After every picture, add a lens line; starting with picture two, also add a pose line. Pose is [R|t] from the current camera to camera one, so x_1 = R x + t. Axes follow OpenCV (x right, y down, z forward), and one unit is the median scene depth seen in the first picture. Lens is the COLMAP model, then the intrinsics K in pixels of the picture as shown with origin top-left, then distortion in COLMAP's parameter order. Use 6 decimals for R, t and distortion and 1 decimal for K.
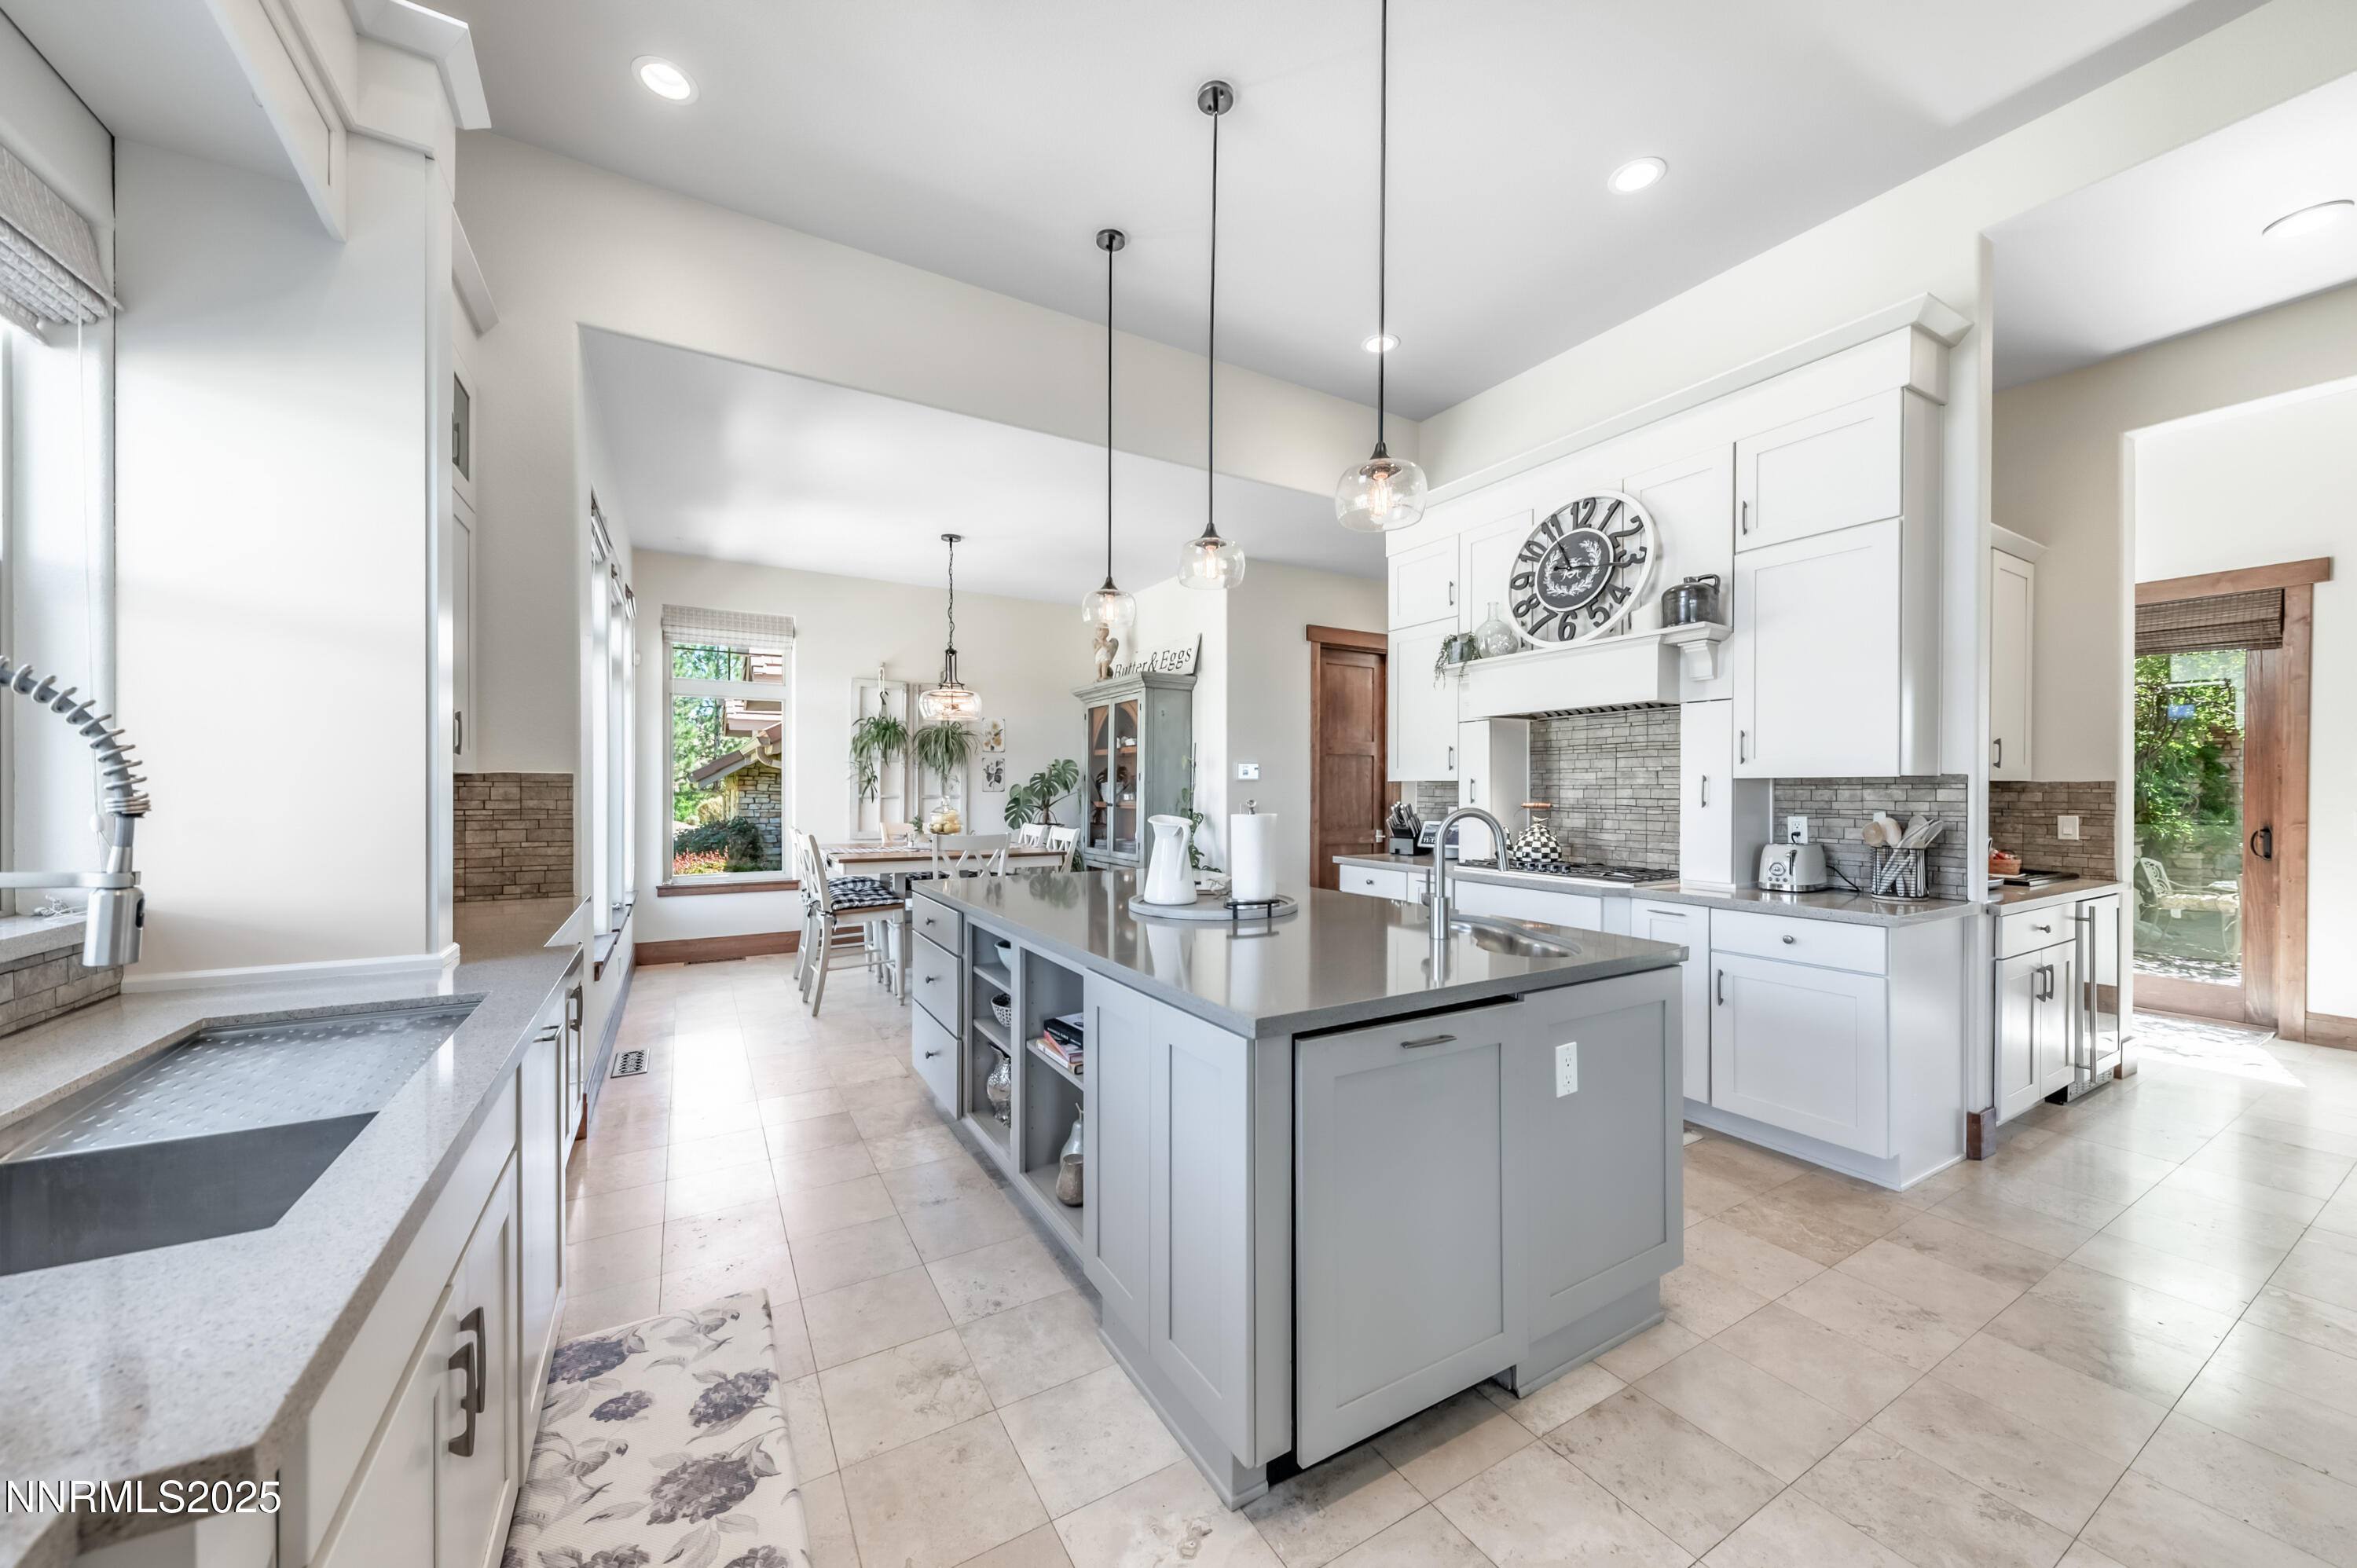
lens RADIAL K [[824.3, 0, 1168.6], [0, 824.3, 791.5], [0, 0, 1]] dist [-0.001416, -0.000273]
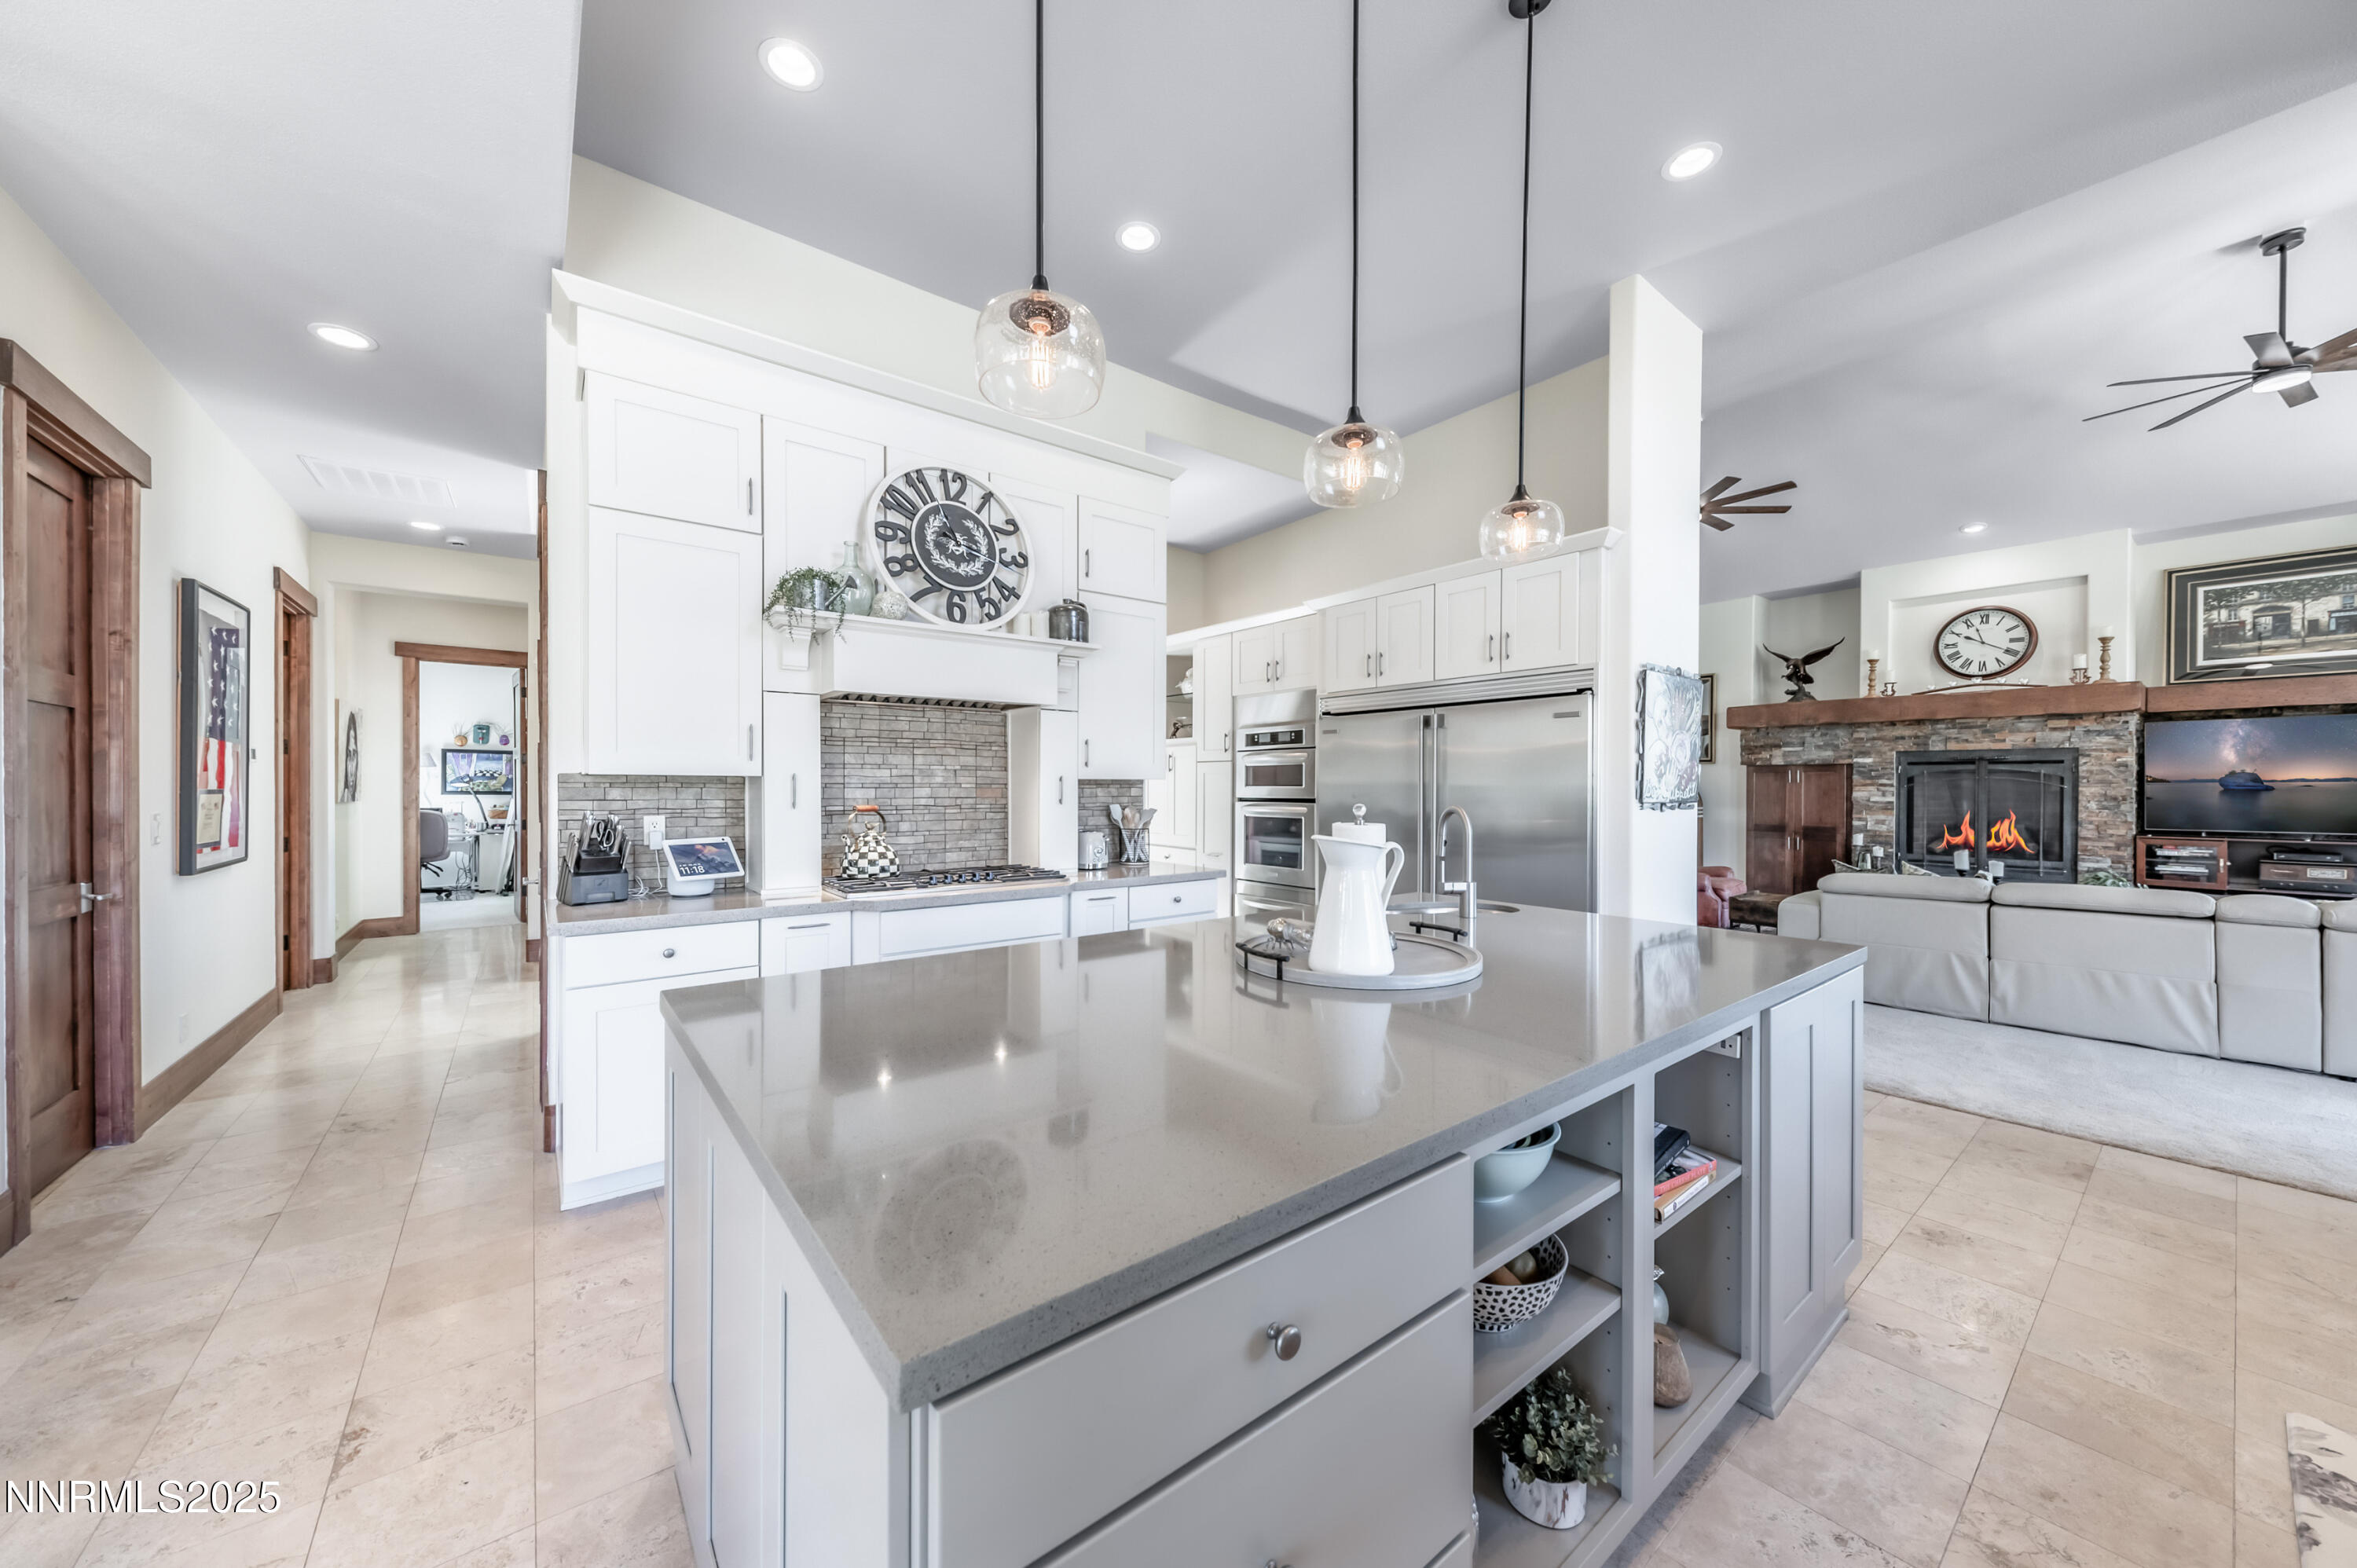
lens RADIAL K [[824.3, 0, 1184.5], [0, 824.3, 781.7], [0, 0, 1]] dist [-0.001416, -0.000273]
pose [[-0.131139, 0.002540, 0.991361, -0.427470], [0.003366, 0.999992, -0.002117, -0.007260], [-0.991358, 0.003059, -0.131146, 0.850832]]
